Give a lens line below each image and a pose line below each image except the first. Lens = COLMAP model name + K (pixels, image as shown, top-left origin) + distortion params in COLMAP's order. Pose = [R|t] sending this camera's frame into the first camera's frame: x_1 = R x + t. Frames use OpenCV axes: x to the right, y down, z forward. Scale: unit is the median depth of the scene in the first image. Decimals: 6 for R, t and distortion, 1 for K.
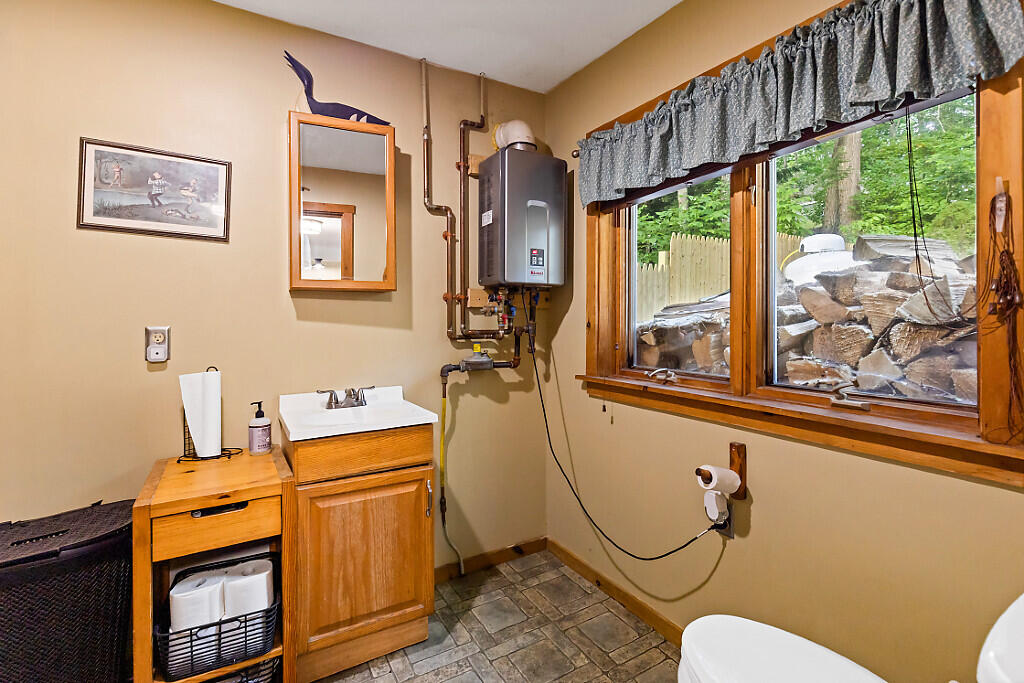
lens RADIAL K [[464.5, 0, 499.9], [0, 464.5, 322.2], [0, 0, 1]] dist [0.000567, -0.001087]
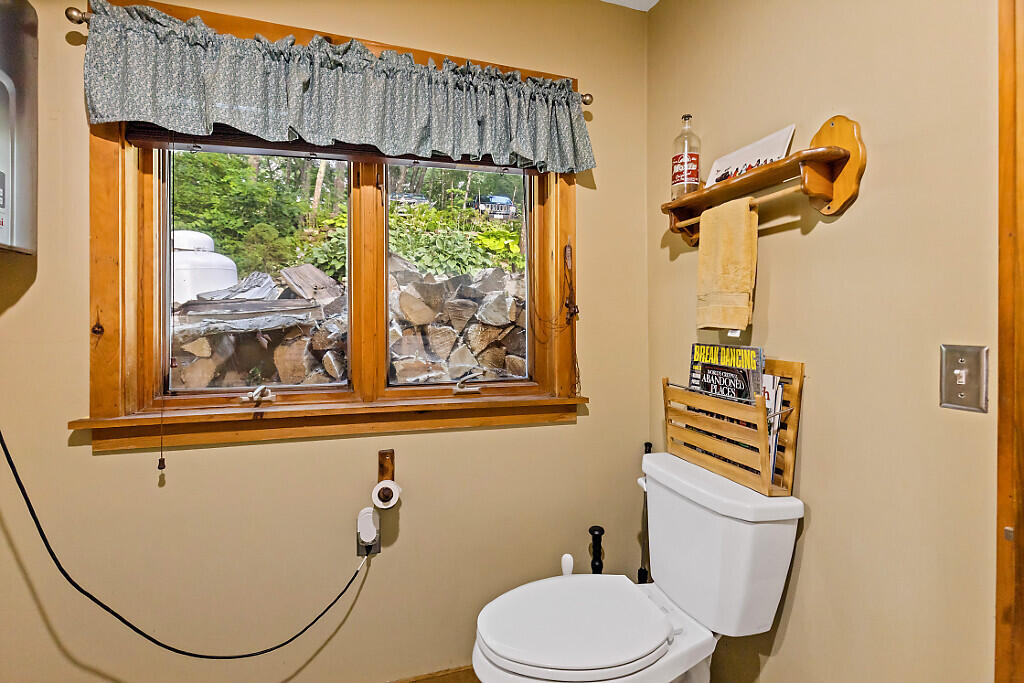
lens RADIAL K [[464.5, 0, 529.0], [0, 464.5, 327.2], [0, 0, 1]] dist [0.000567, -0.001087]
pose [[0.212715, -0.006659, 0.977091, -0.350673], [0.004328, 0.999973, 0.005873, 0.002533], [-0.977105, 0.002980, 0.212739, 0.500124]]
